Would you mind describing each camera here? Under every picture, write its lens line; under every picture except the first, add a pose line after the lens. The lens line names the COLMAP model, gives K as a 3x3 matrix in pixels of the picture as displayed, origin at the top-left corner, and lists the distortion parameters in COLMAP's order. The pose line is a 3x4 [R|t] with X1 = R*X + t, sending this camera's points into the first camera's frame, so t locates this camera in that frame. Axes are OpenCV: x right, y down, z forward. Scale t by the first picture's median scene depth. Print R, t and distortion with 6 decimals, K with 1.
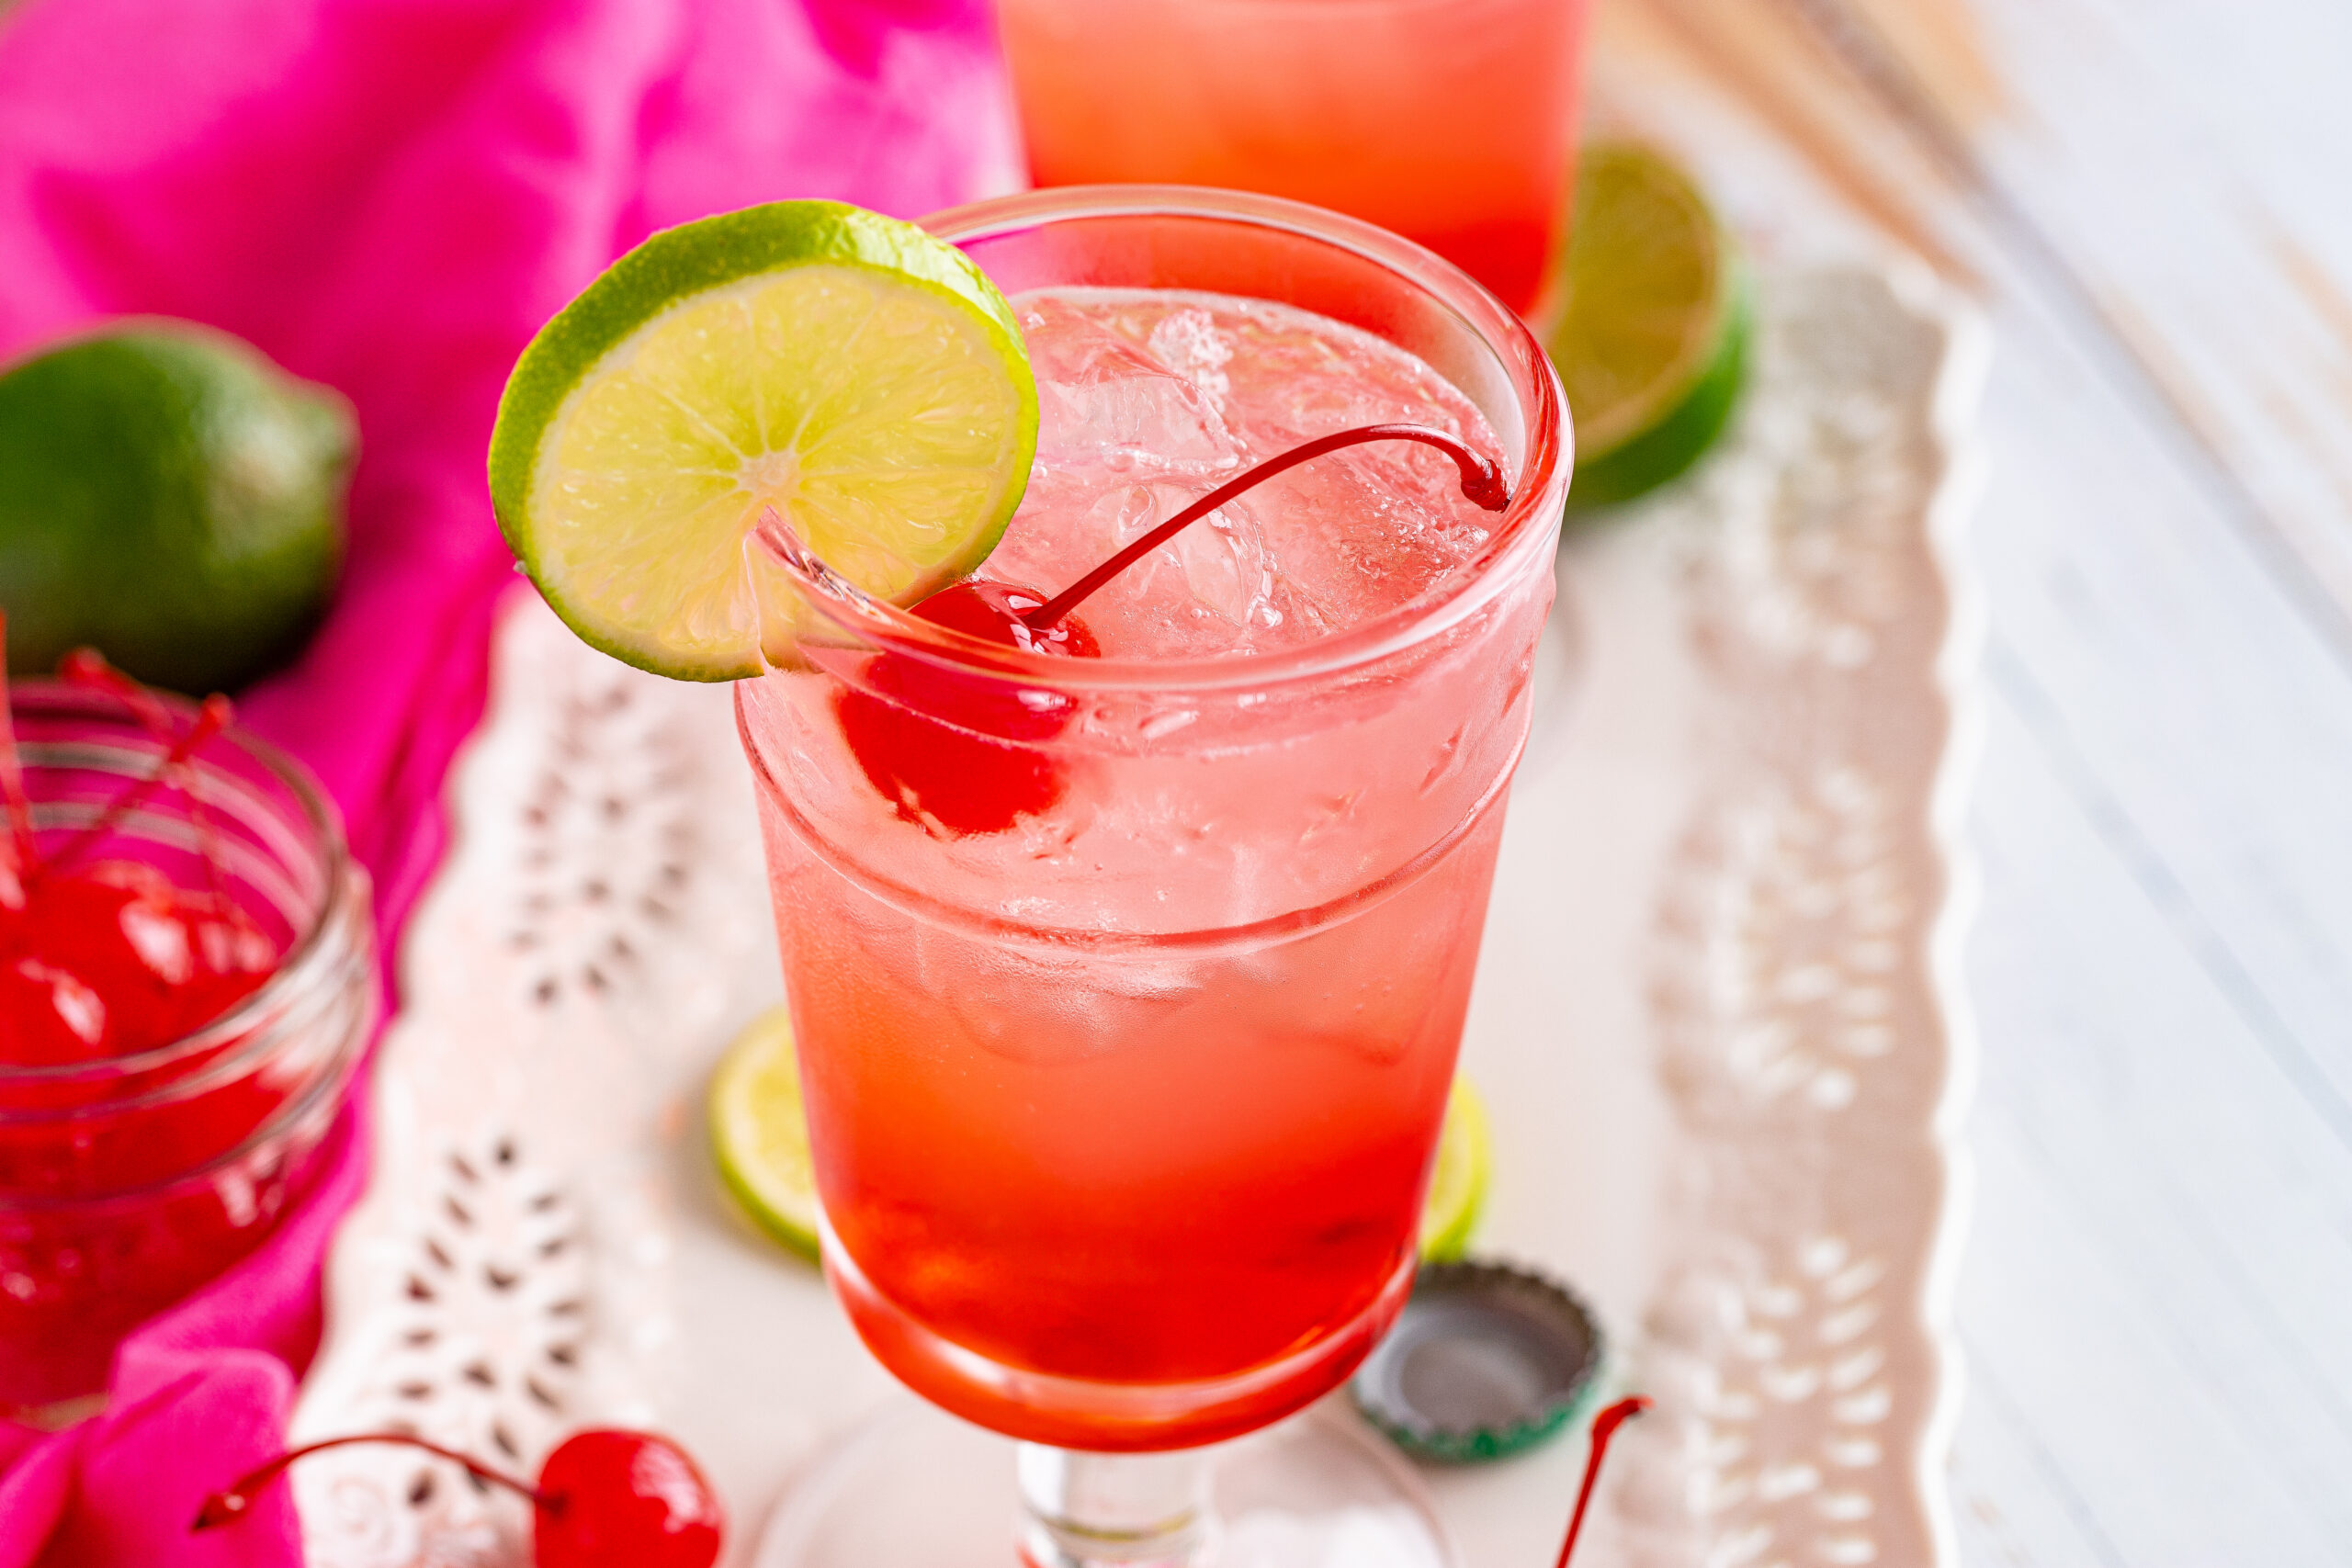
lens RADIAL K [[8013.2, 0, 1176.0], [0, 8013.2, 784.0], [0, 0, 1]] dist [-0.133403, 1.430123]
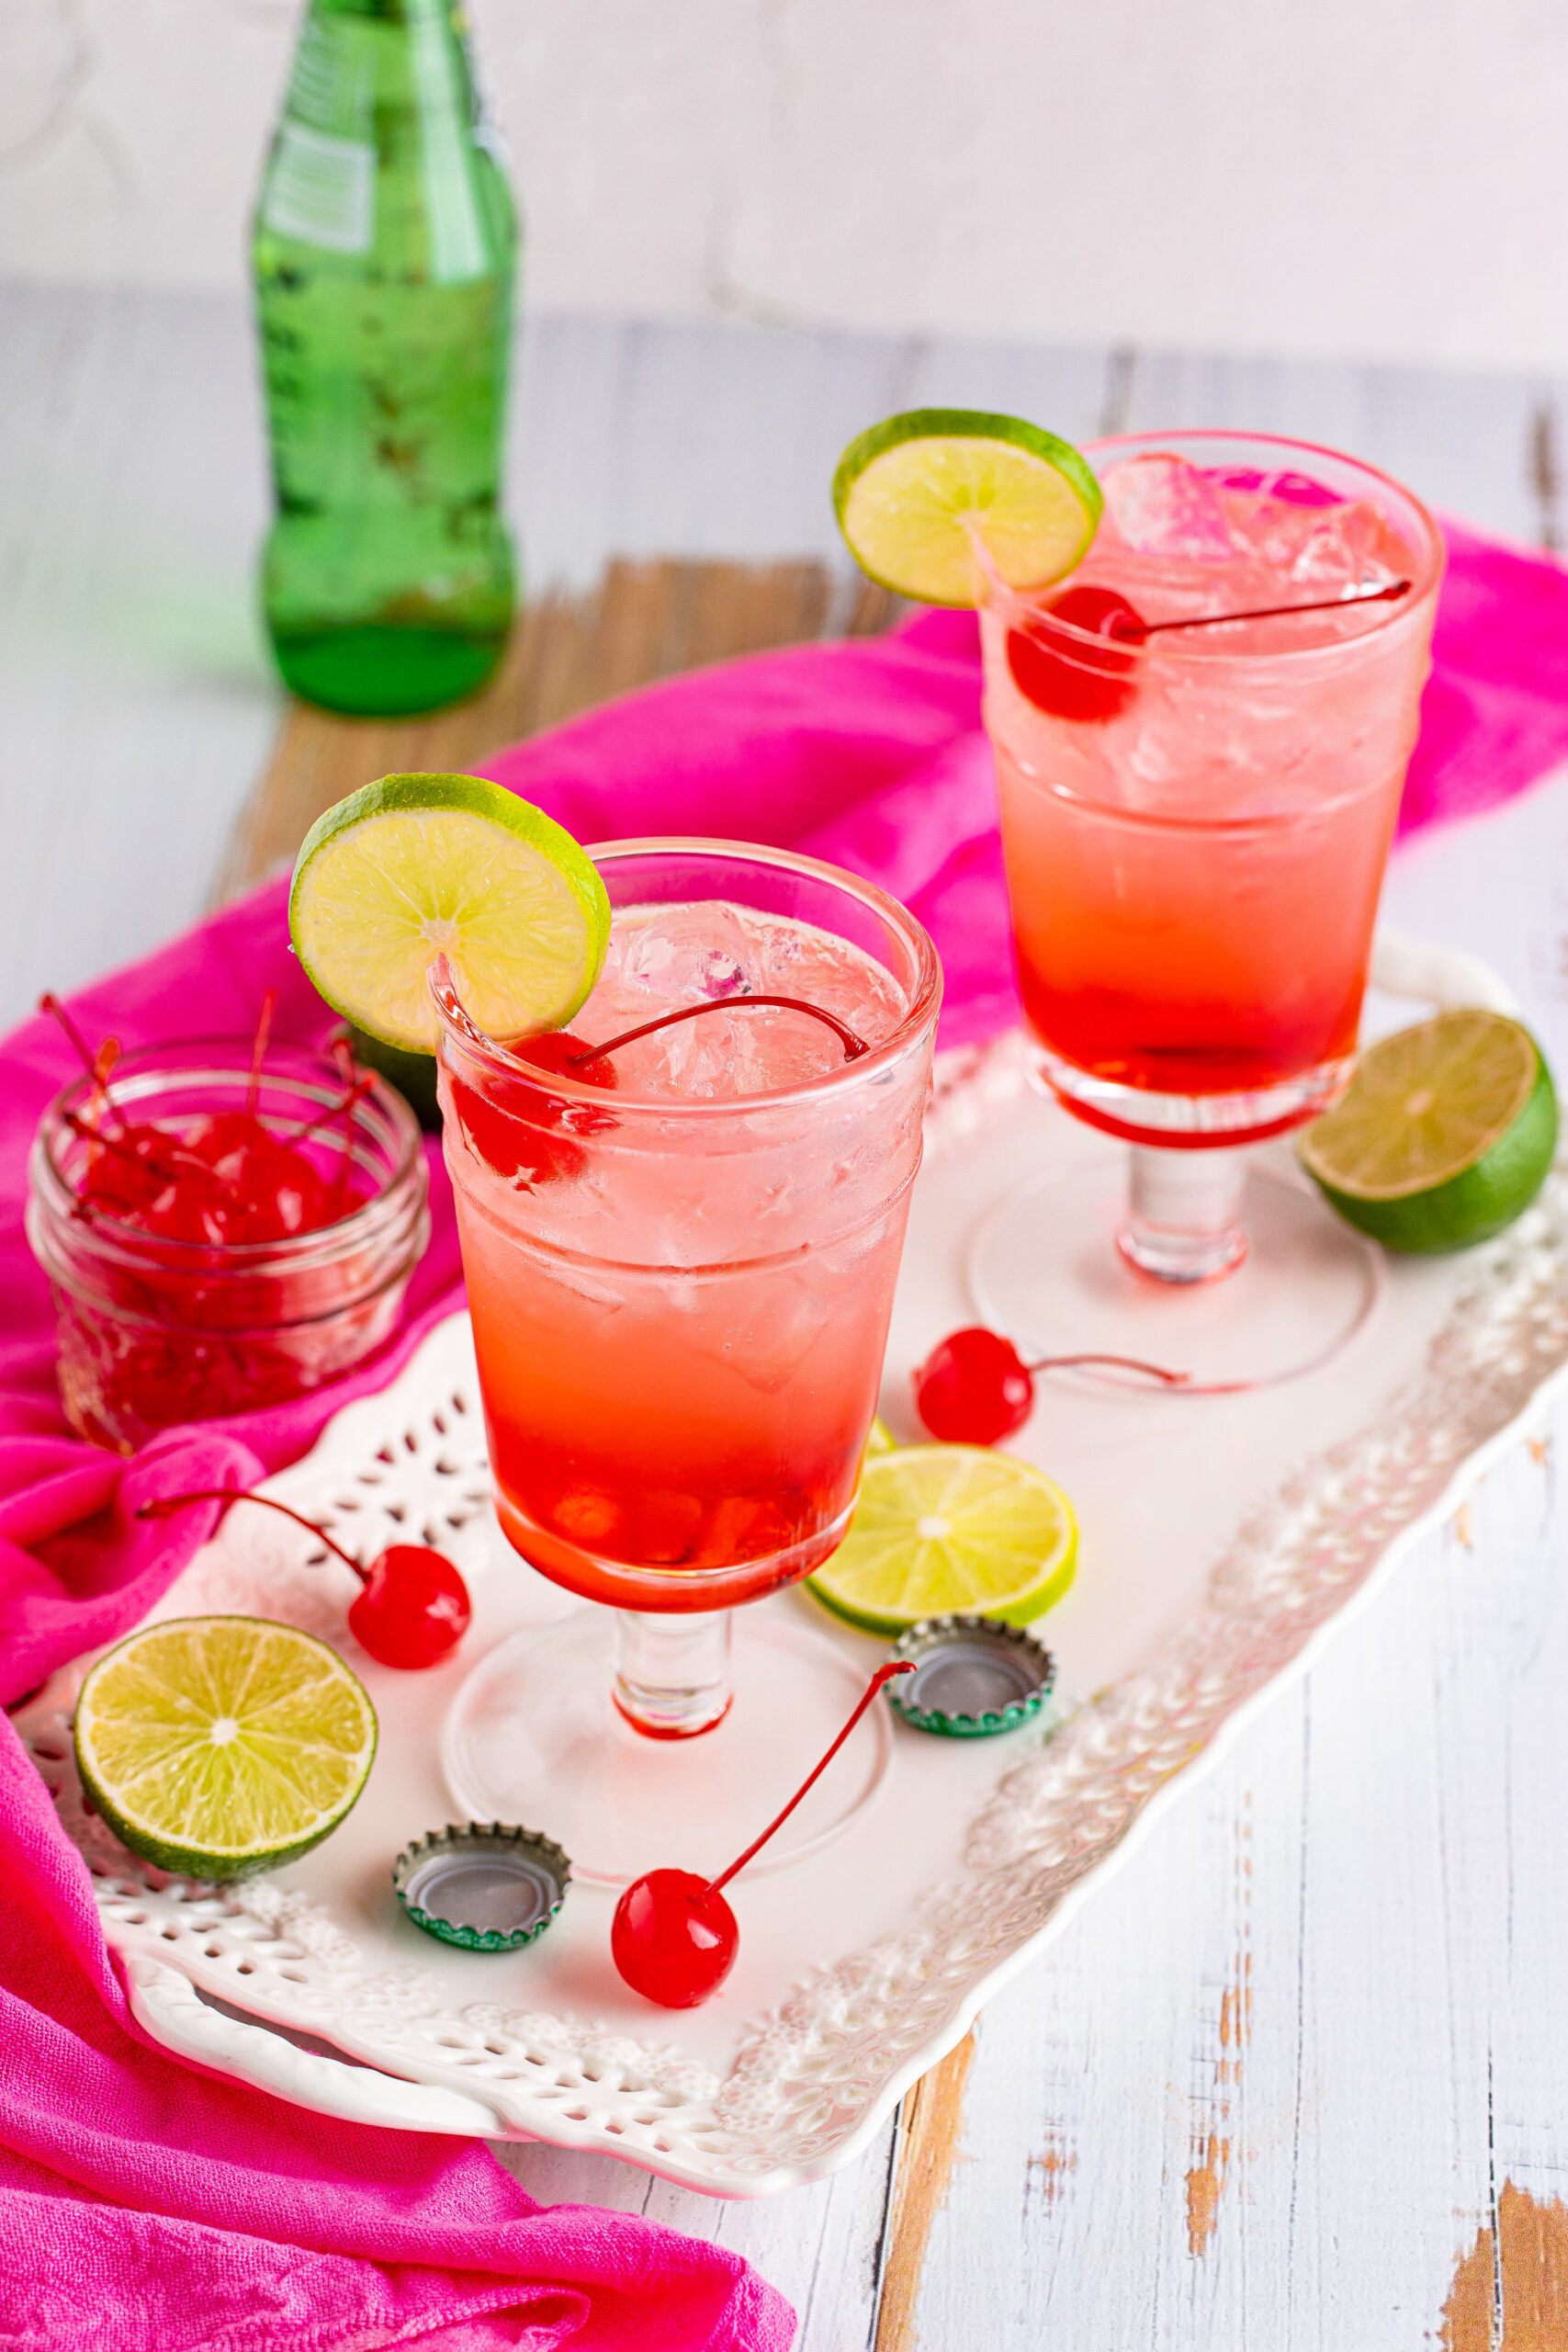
lens RADIAL K [[8013.2, 0, 784.0], [0, 8013.2, 1176.0], [0, 0, 1]] dist [-0.133403, 1.430123]
pose [[0.893544, 0.250496, -0.372600, 0.657070], [-0.282602, 0.958662, -0.033215, 0.046810], [0.348877, 0.134977, 0.927398, -0.553412]]
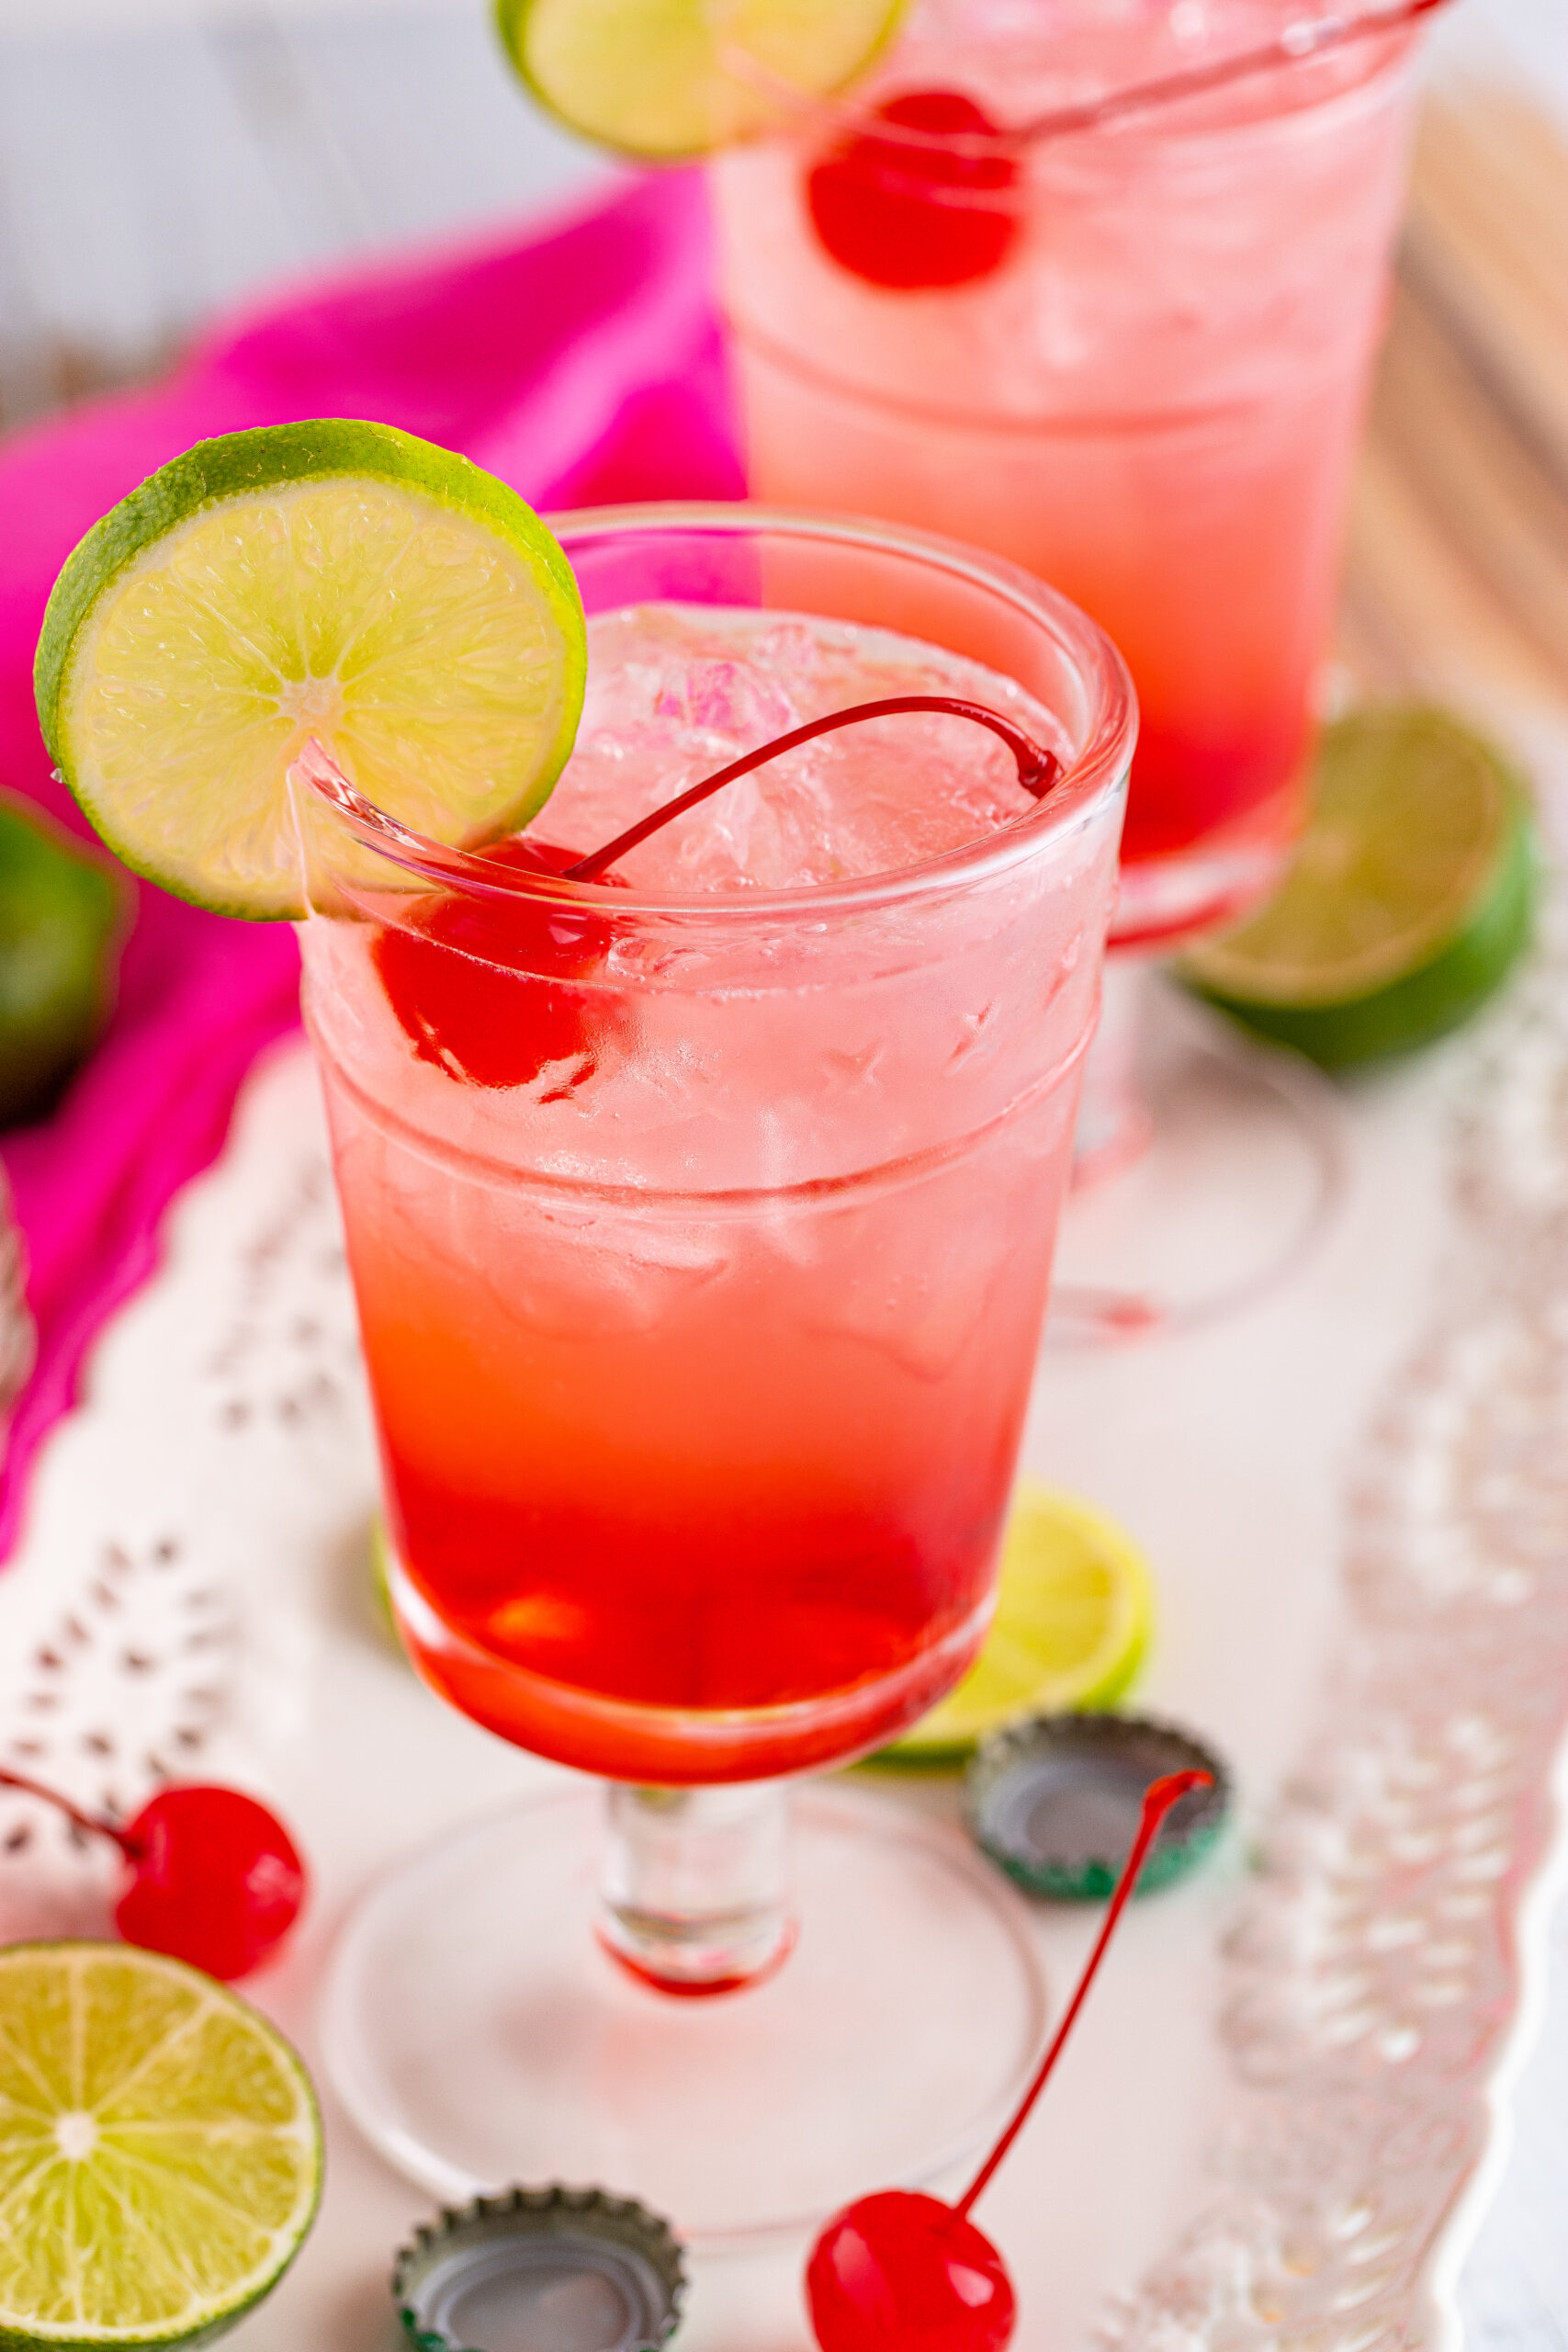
lens RADIAL K [[8013.2, 0, 784.0], [0, 8013.2, 1176.0], [0, 0, 1]] dist [-0.133403, 1.430123]
pose [[0.991796, 0.060047, -0.112850, 0.122805], [-0.072480, 0.991340, -0.109508, 0.123815], [0.105297, 0.116789, 0.987559, 0.019042]]
